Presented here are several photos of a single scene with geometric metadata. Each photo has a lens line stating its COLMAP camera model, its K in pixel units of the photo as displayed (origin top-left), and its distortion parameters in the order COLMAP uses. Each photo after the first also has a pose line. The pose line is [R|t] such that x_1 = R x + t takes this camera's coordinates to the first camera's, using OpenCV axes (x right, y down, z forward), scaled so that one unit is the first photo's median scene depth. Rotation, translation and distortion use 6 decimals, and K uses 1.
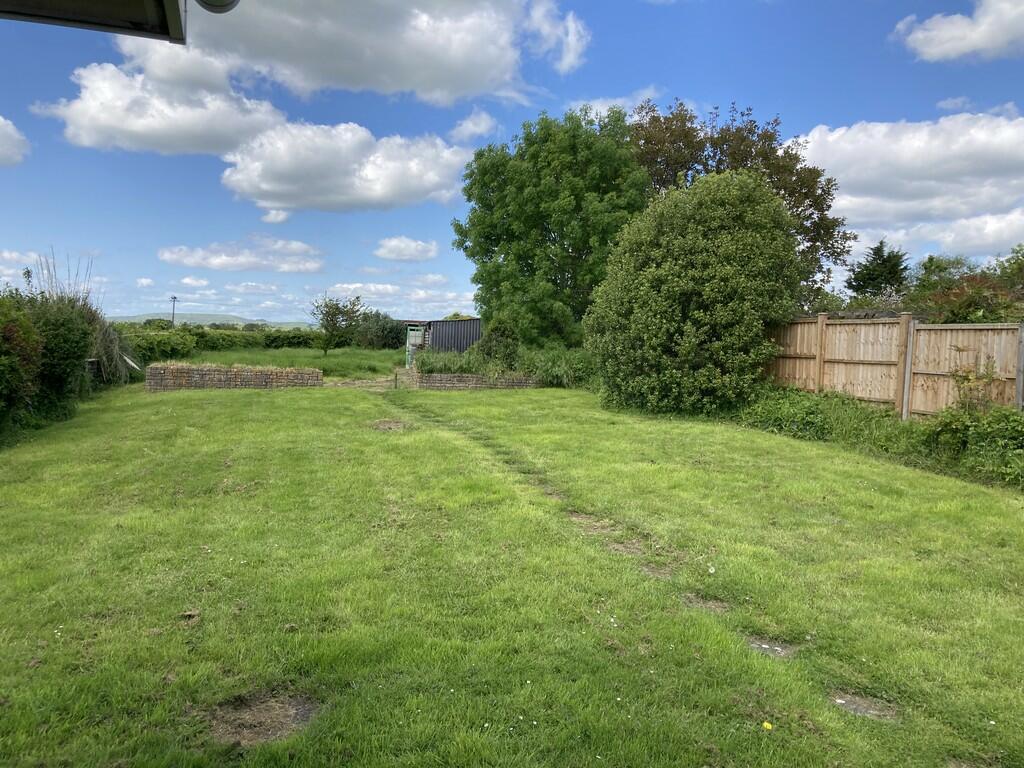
lens RADIAL K [[827.8, 0, 518.5], [0, 827.8, 373.8], [0, 0, 1]] dist [0.006568, -0.003305]
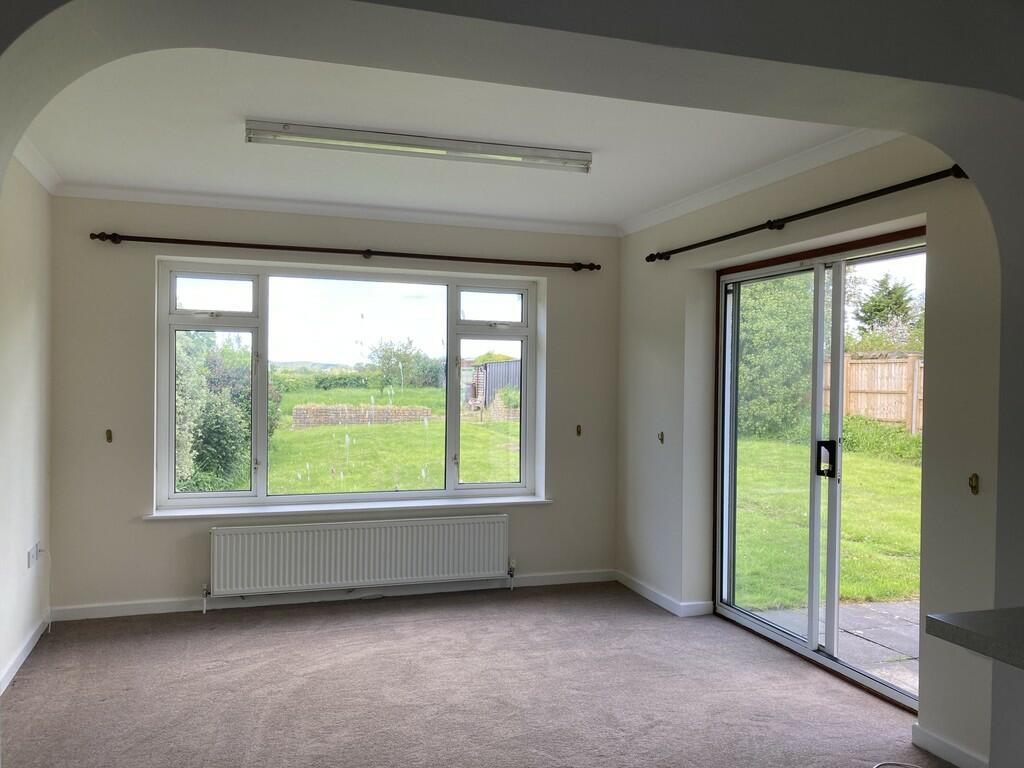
lens RADIAL K [[844.5, 0, 512.0], [0, 844.5, 384.0], [0, 0, 1]] dist [0.015394, 0.003615]
pose [[0.999724, -0.022776, -0.005773, -0.176374], [0.022603, 0.999337, -0.028532, -0.001631], [0.006419, 0.028394, 0.999576, -0.381960]]
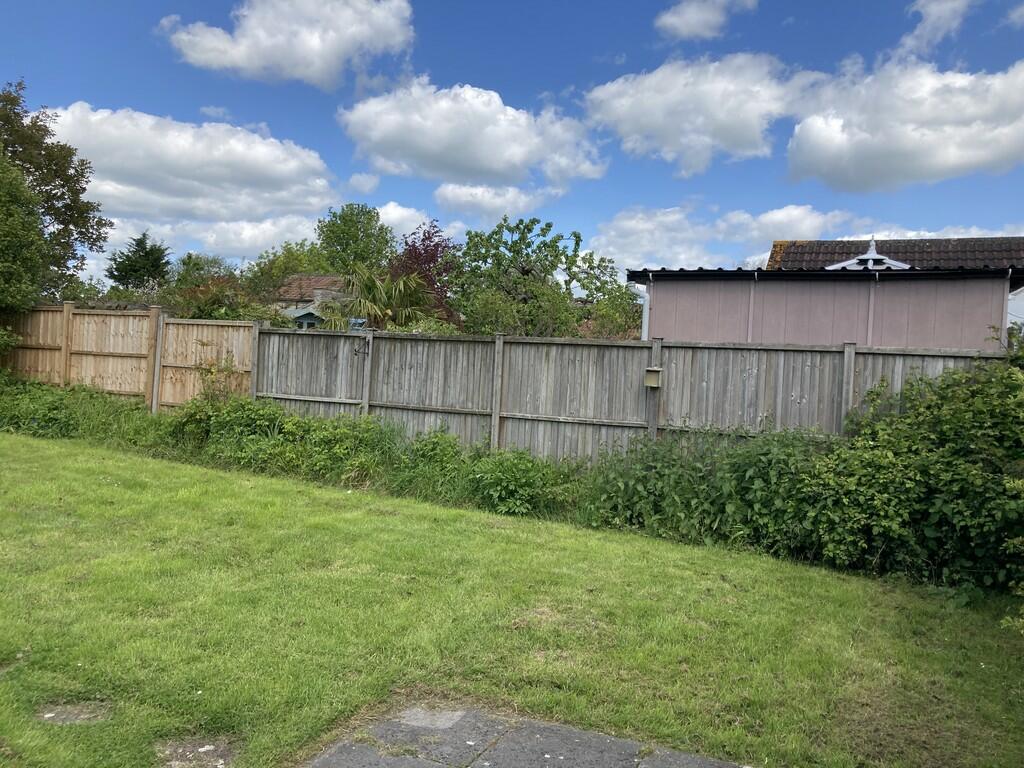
lens RADIAL K [[827.8, 0, 518.5], [0, 827.8, 373.8], [0, 0, 1]] dist [0.006568, -0.003305]
pose [[0.672065, -0.002817, 0.740487, 0.016577], [-0.003491, 0.999970, 0.006973, 0.000081], [-0.740484, -0.007272, 0.672035, -0.006597]]
